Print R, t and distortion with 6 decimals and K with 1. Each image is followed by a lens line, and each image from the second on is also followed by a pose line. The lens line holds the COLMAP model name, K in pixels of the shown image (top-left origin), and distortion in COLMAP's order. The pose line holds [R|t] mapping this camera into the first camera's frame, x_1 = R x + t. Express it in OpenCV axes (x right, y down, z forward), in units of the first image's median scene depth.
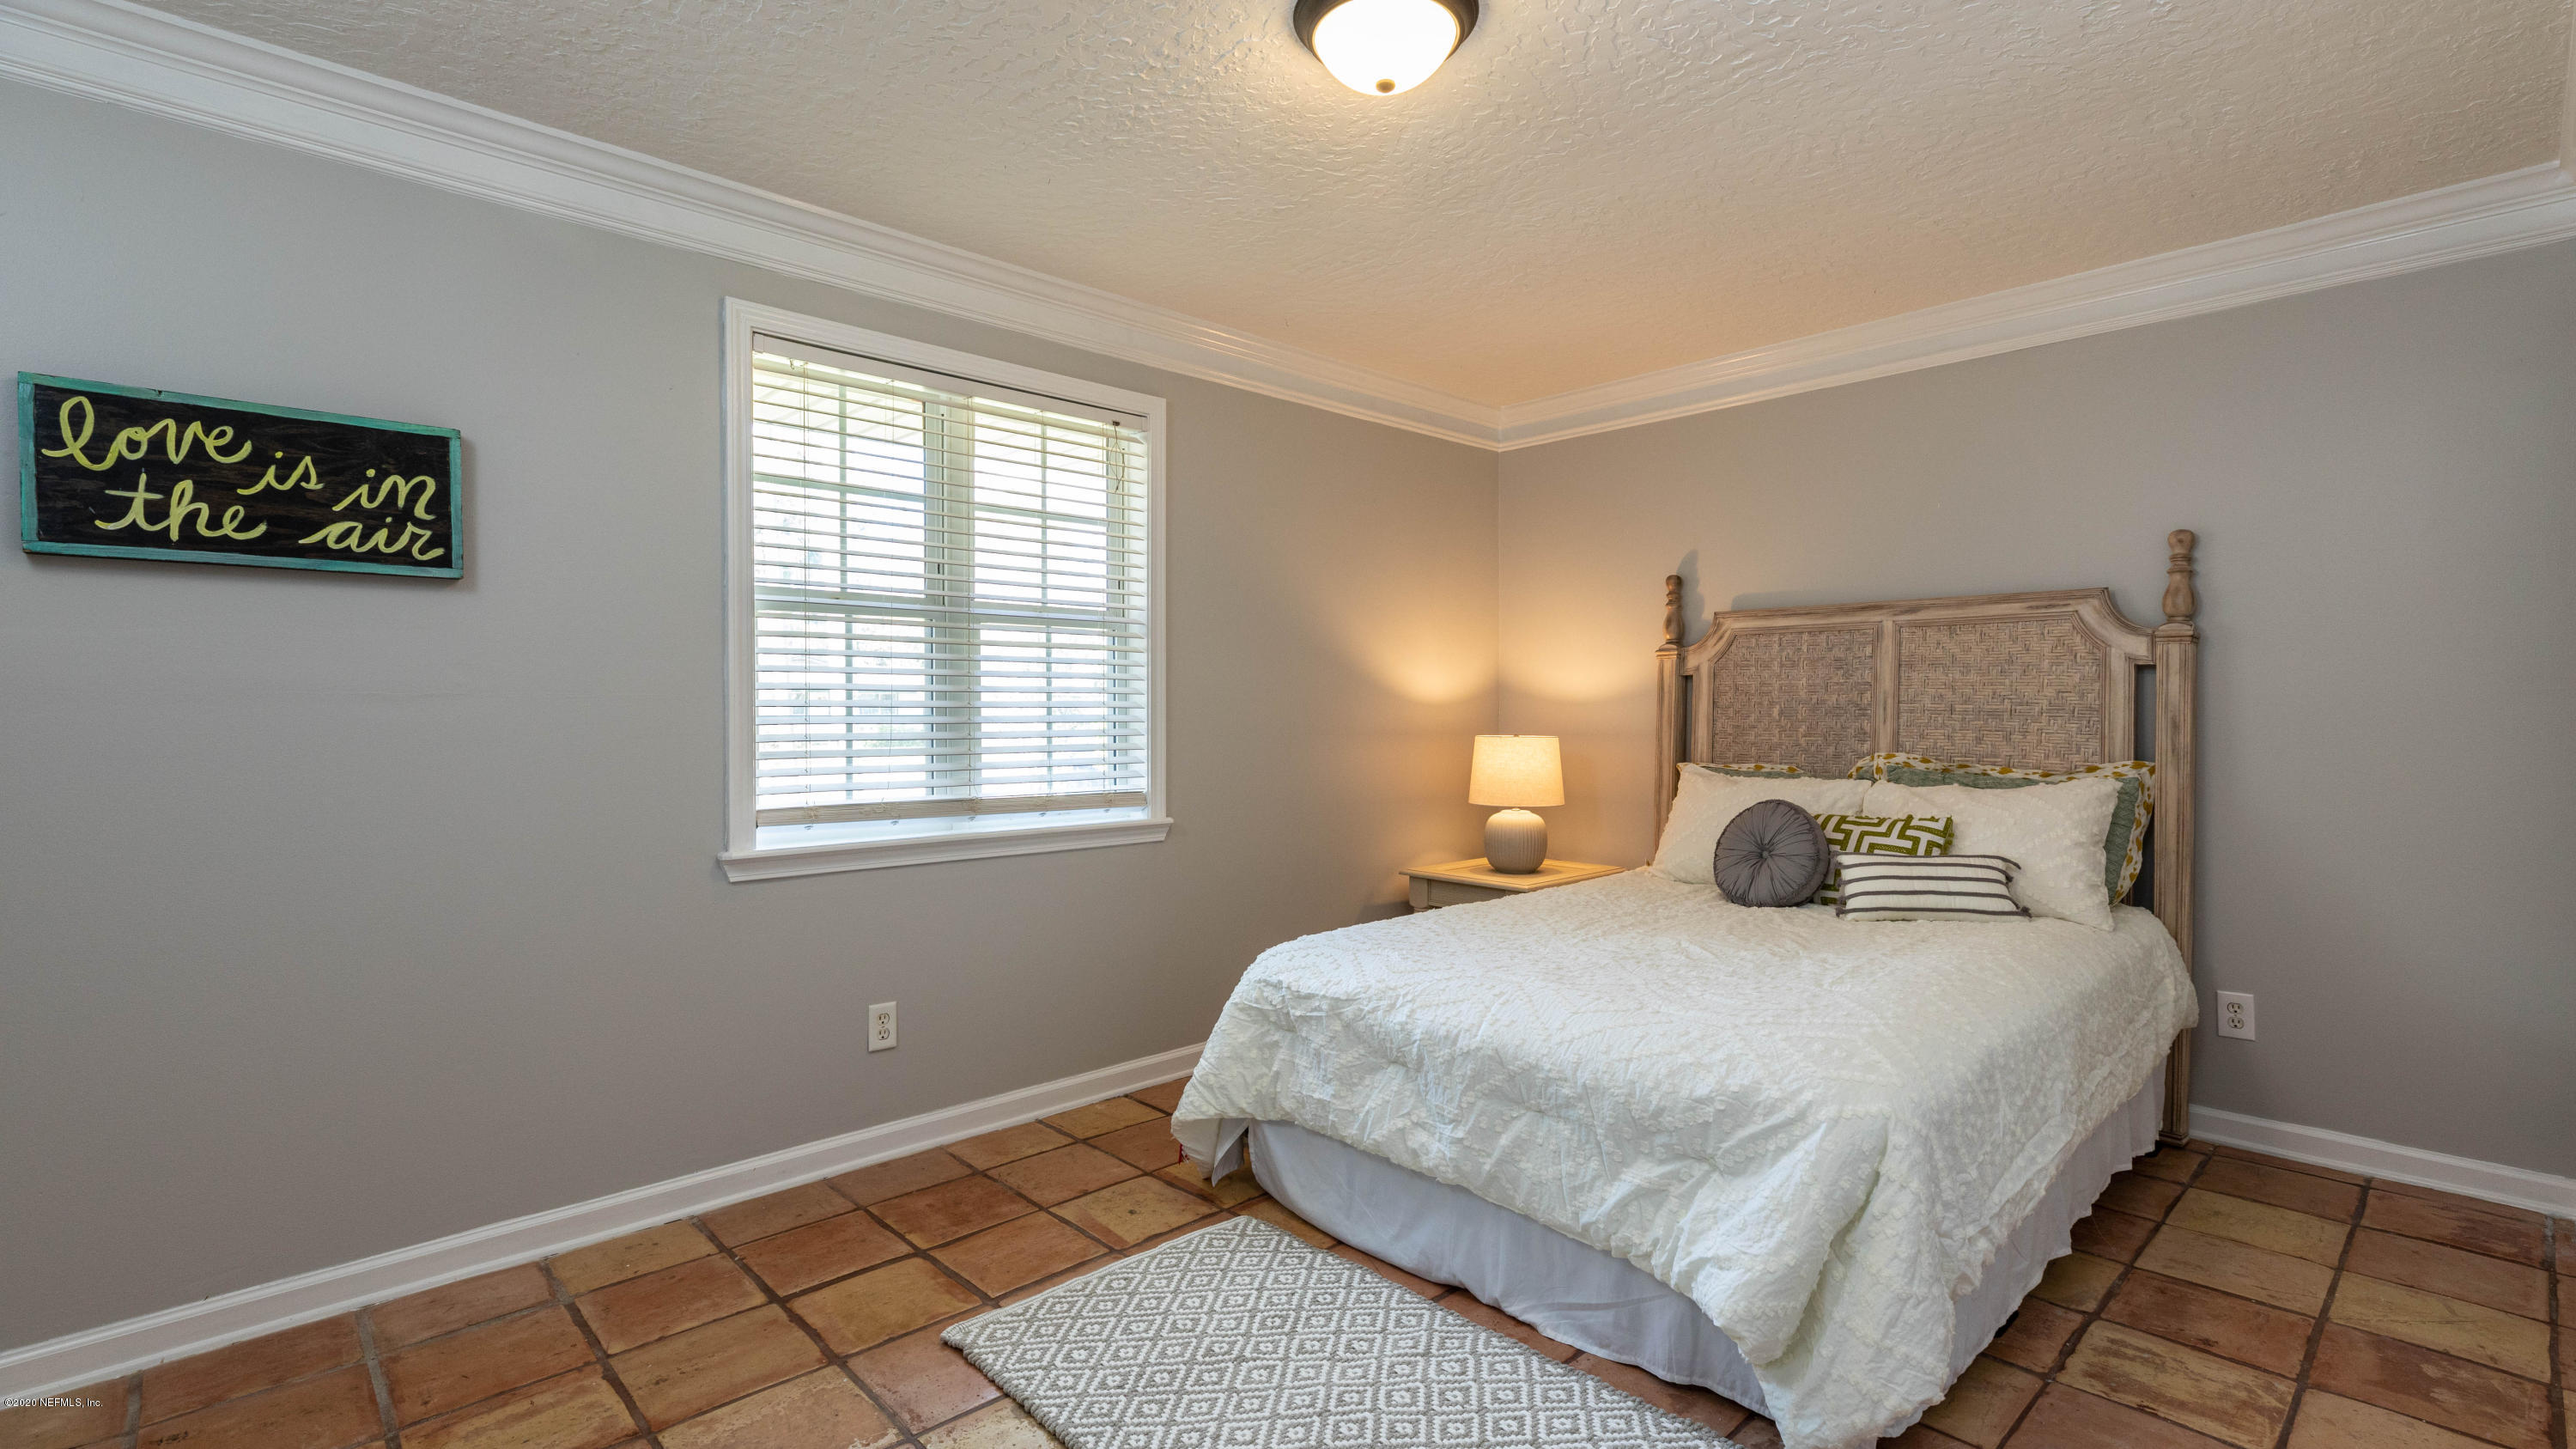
lens RADIAL K [[1160.2, 0, 1288.0], [0, 1160.2, 724.5], [0, 0, 1]] dist [0.001589, 0.000144]
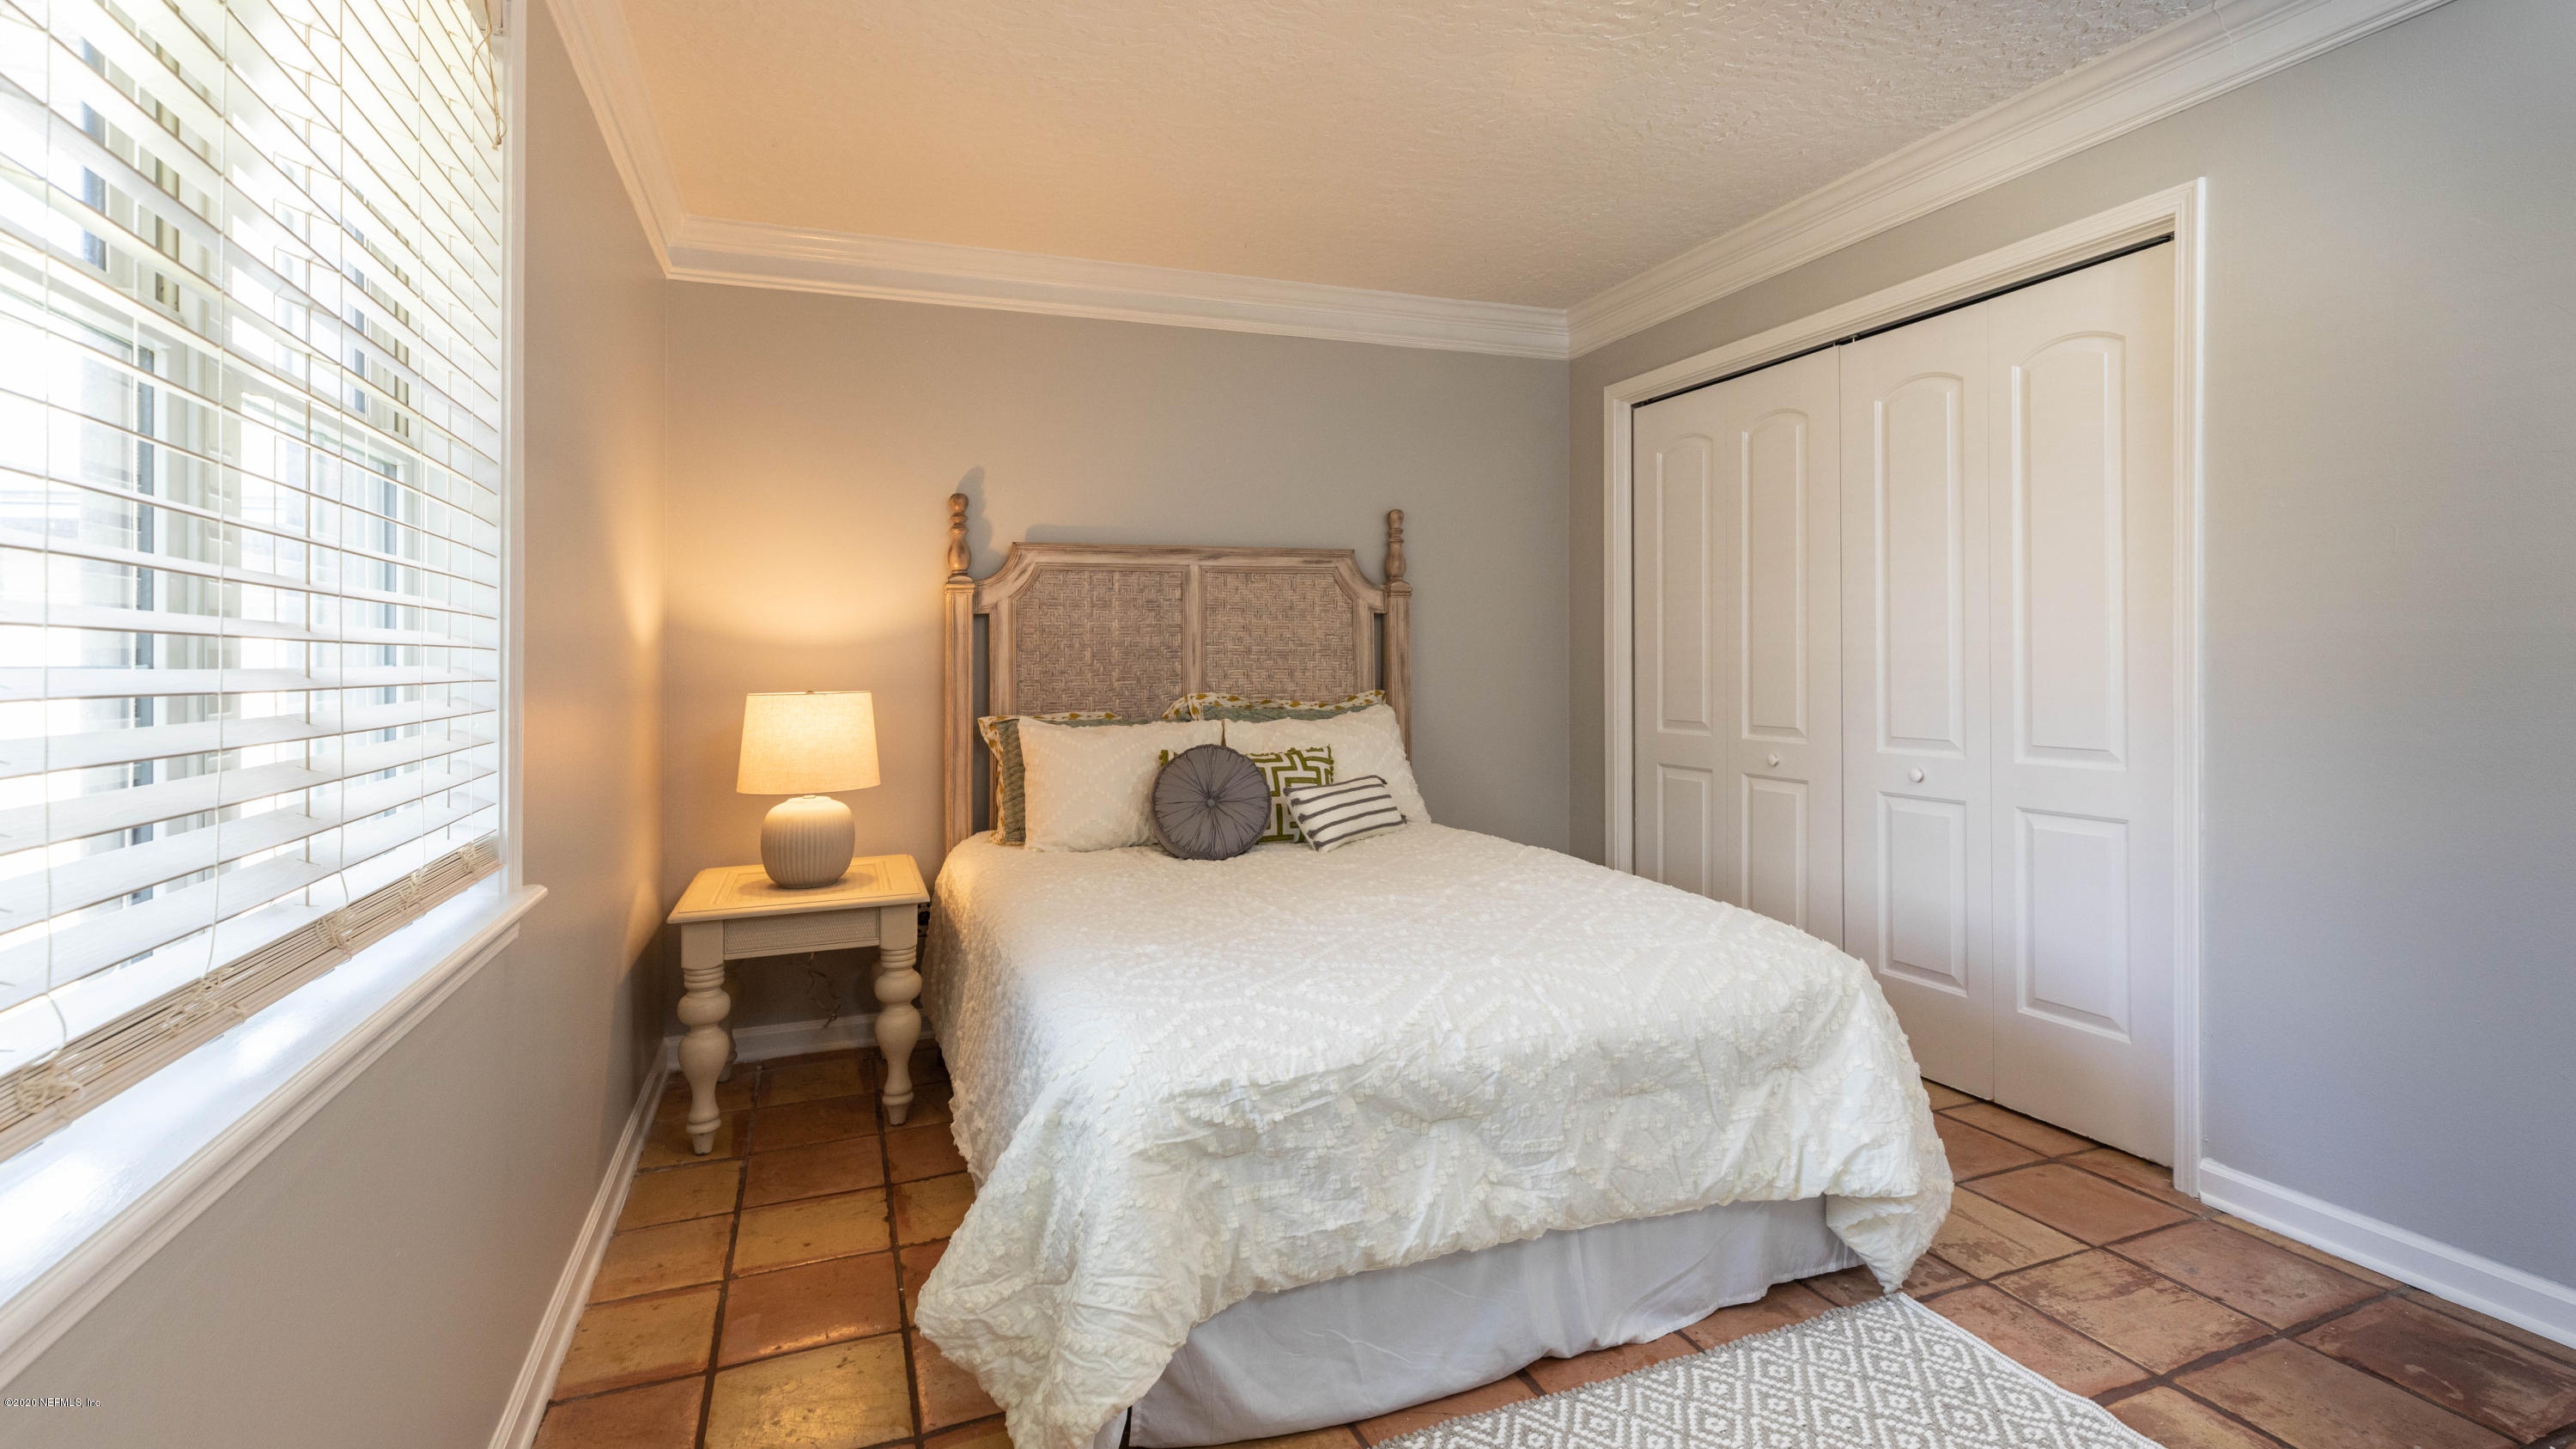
lens RADIAL K [[1181.9, 0, 1290.8], [0, 1181.9, 658.7], [0, 0, 1]] dist [-0.000038, -0.000132]
pose [[0.372150, -0.007308, 0.928144, -0.449653], [0.026951, 0.999632, -0.002936, -0.001037], [-0.927781, 0.026107, 0.372211, 0.566034]]
